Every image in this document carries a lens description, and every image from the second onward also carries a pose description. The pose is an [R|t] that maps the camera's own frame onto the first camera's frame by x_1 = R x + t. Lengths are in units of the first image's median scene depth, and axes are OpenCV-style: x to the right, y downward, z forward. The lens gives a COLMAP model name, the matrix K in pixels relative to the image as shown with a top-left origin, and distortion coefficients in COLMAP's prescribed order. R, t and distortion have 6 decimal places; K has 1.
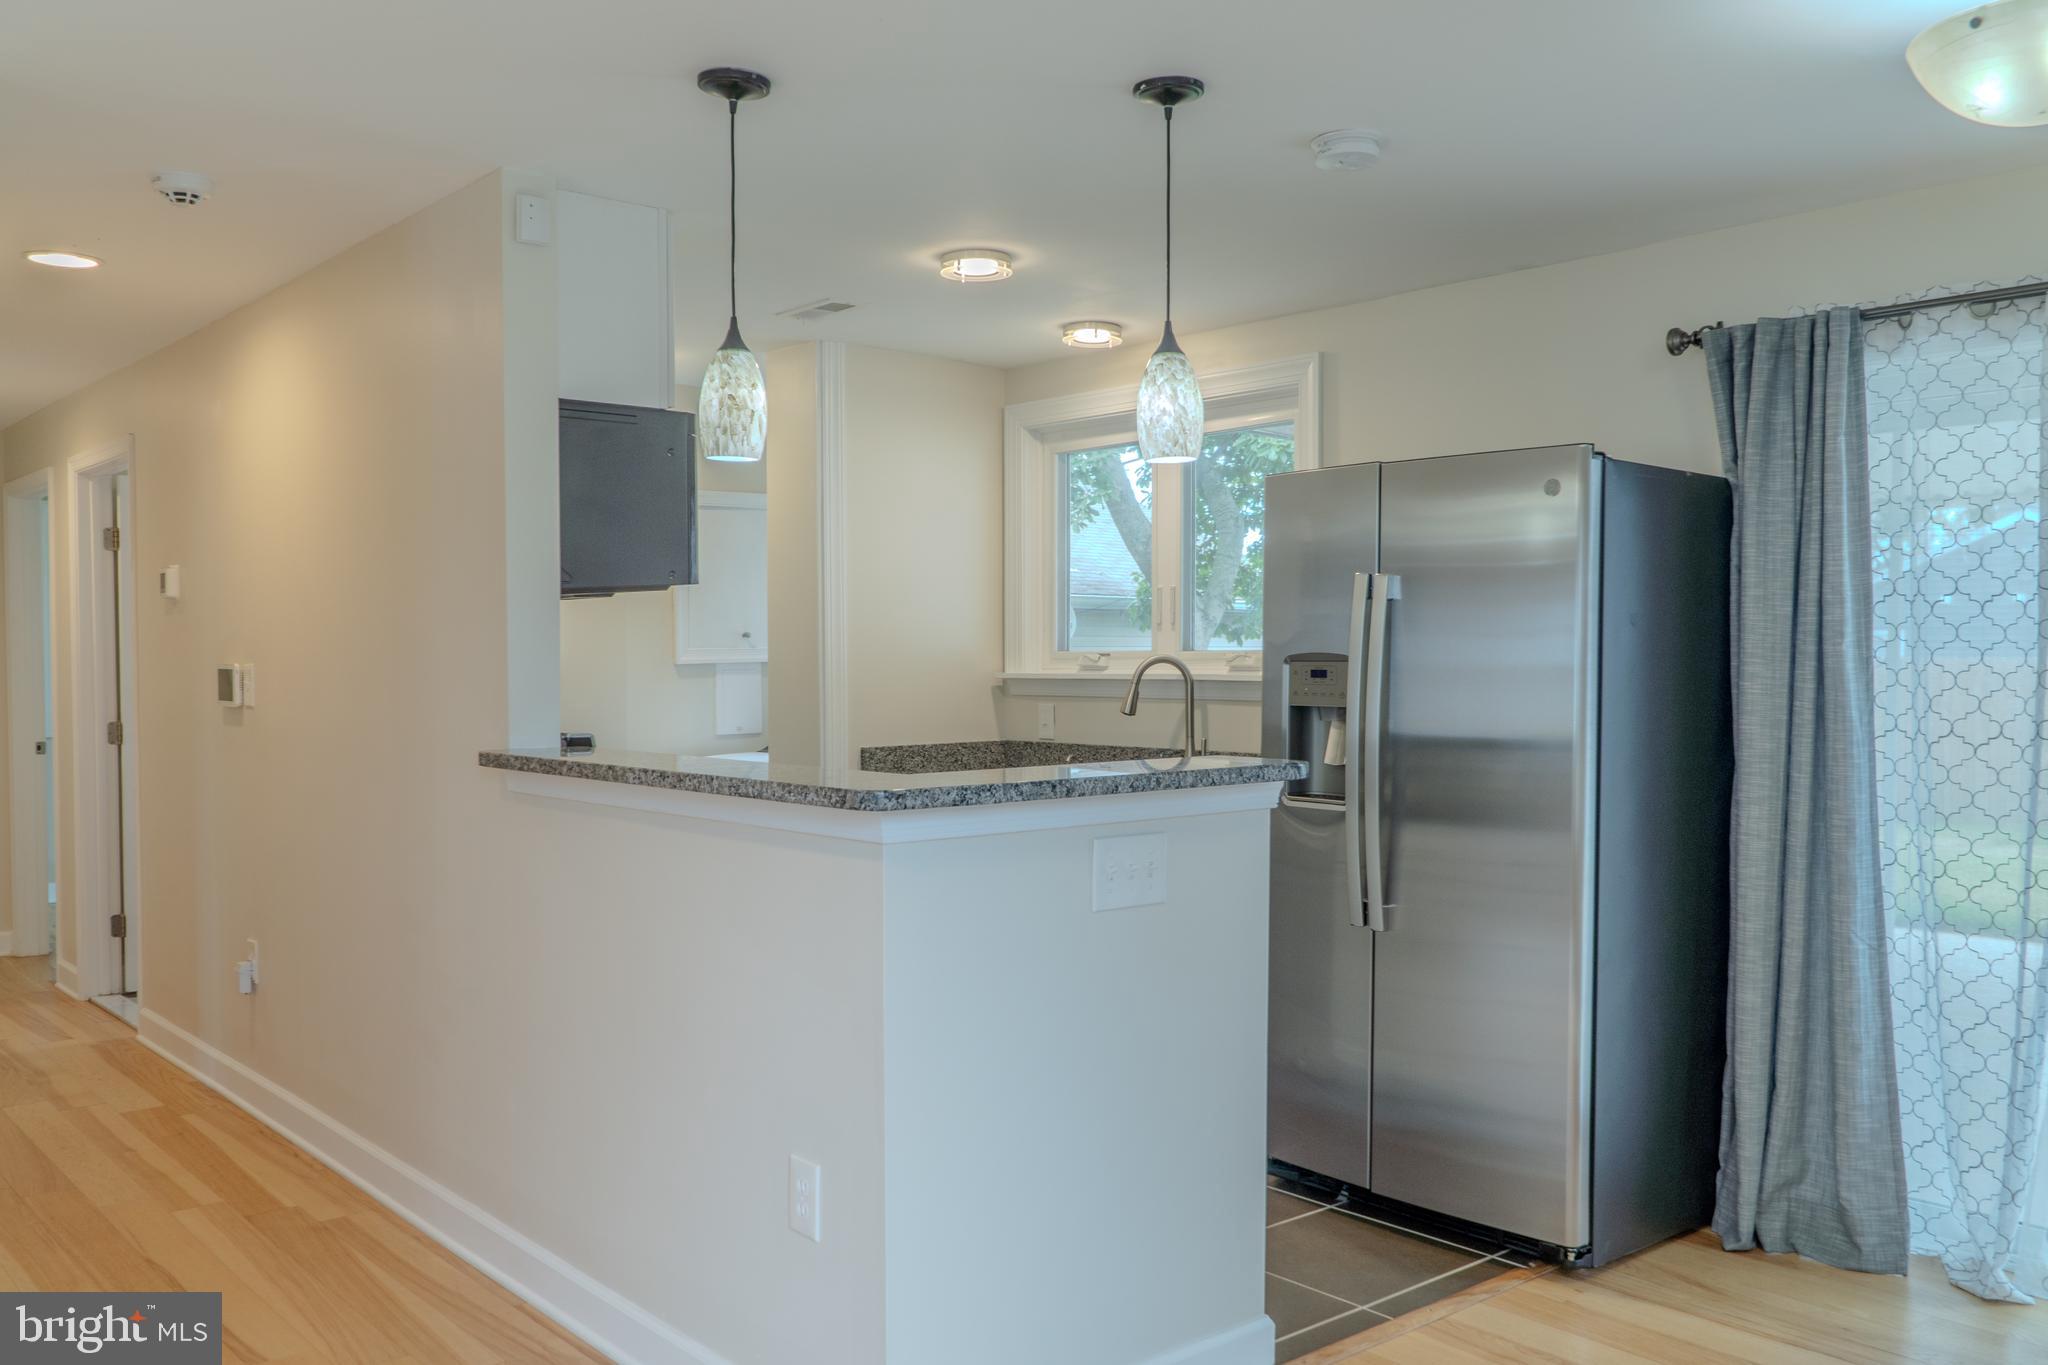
lens RADIAL K [[1685.7, 0, 1021.3], [0, 1685.7, 683.7], [0, 0, 1]] dist [0.001481, 0.004809]
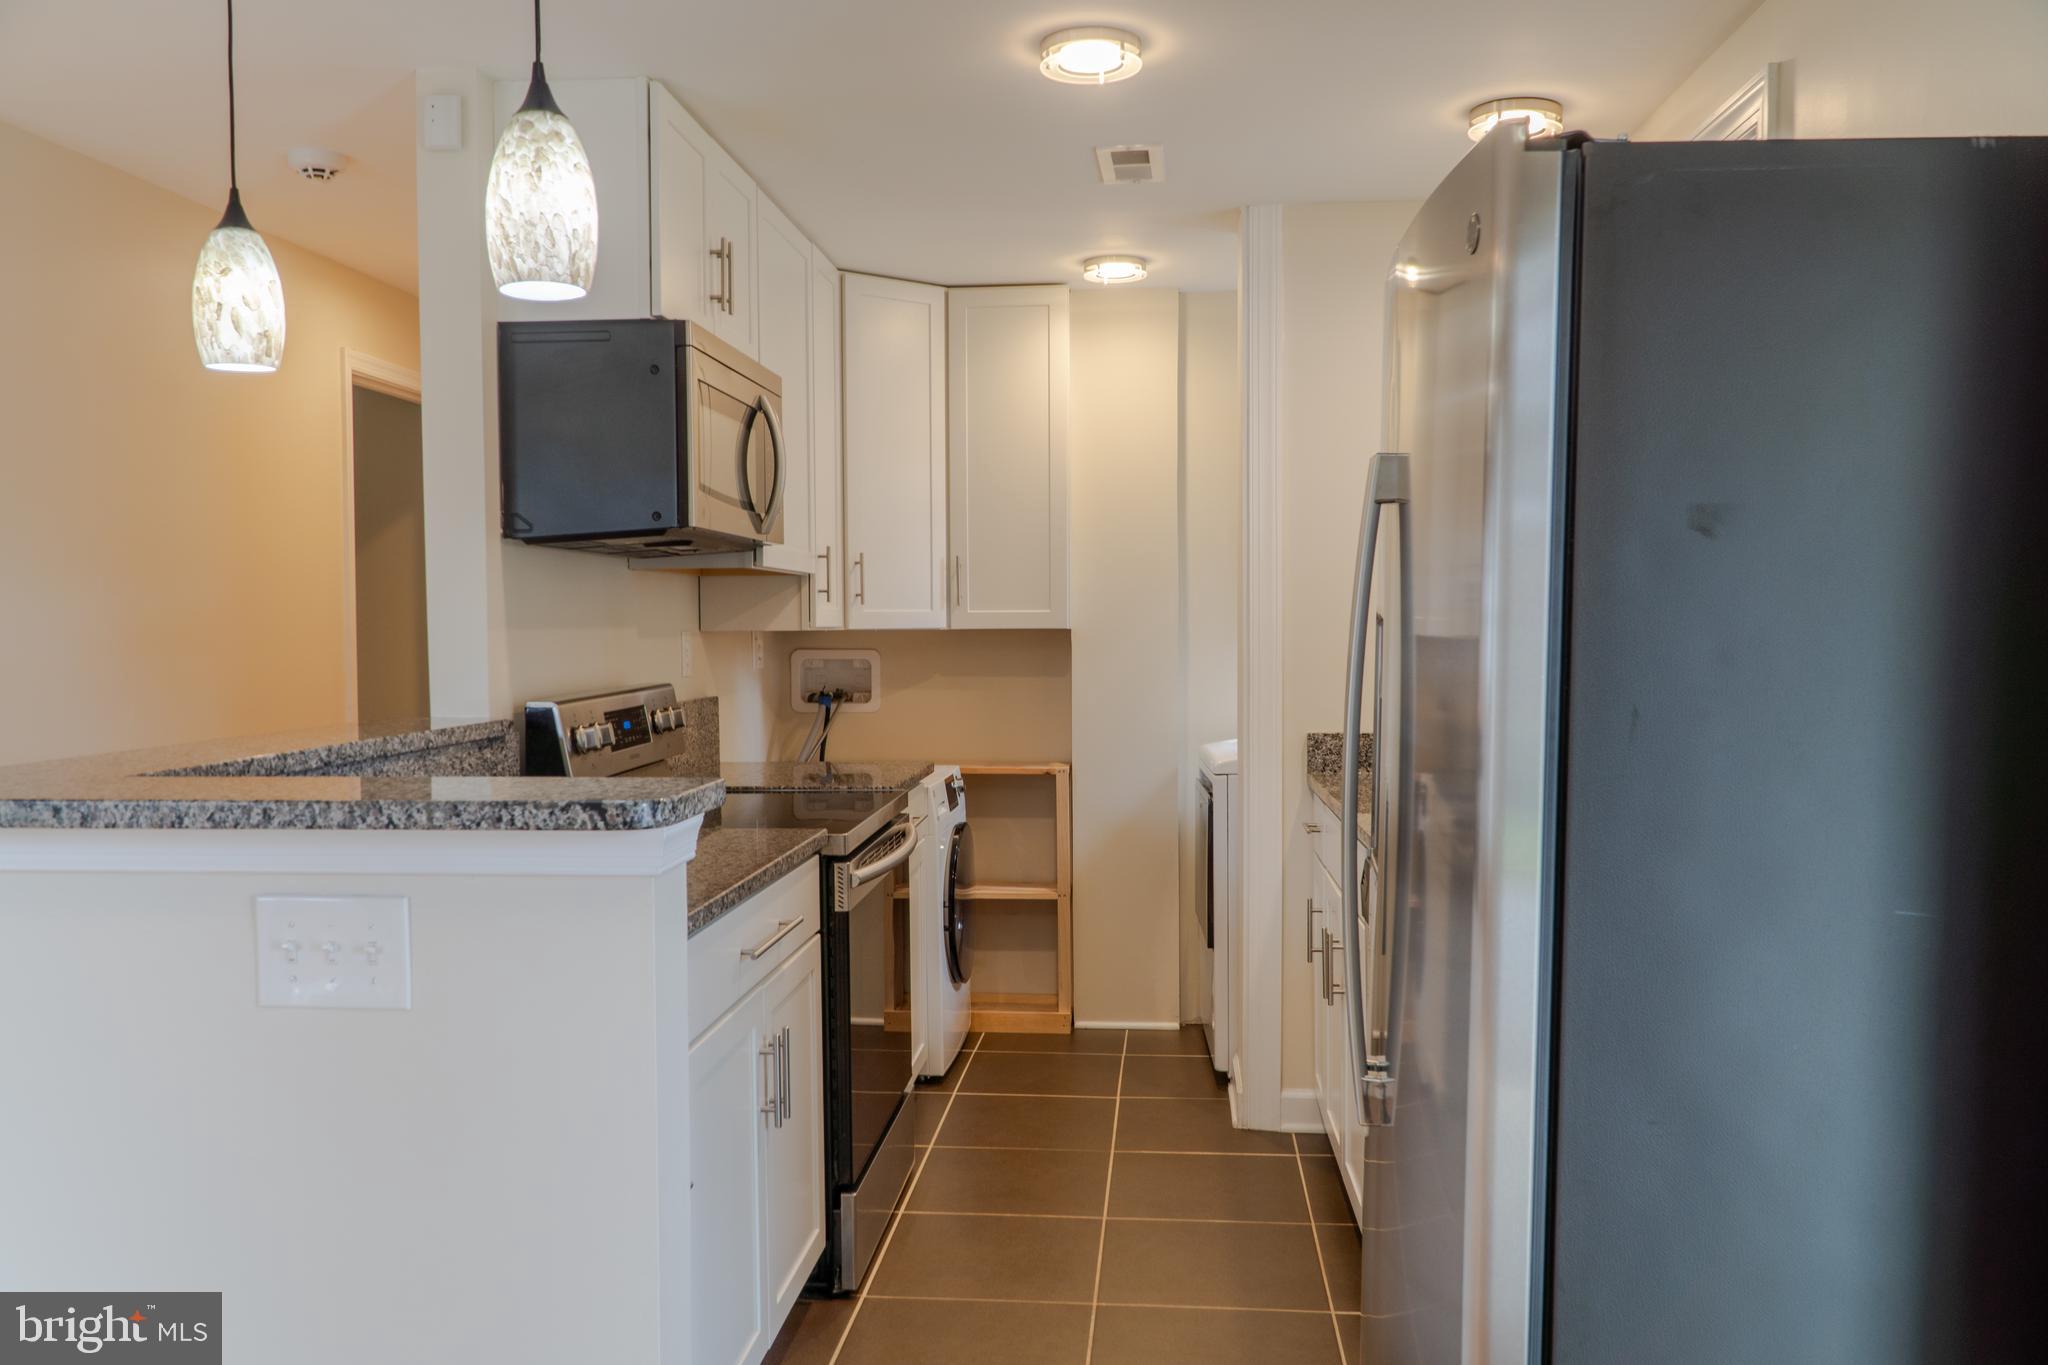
lens RADIAL K [[1640.5, 0, 1024.6], [0, 1640.5, 692.4], [0, 0, 1]] dist [-0.007813, -0.002093]
pose [[0.700456, 0.029675, -0.713079, 0.660323], [-0.007857, 0.999395, 0.033873, -0.008733], [0.713653, -0.018124, 0.700265, 0.732447]]
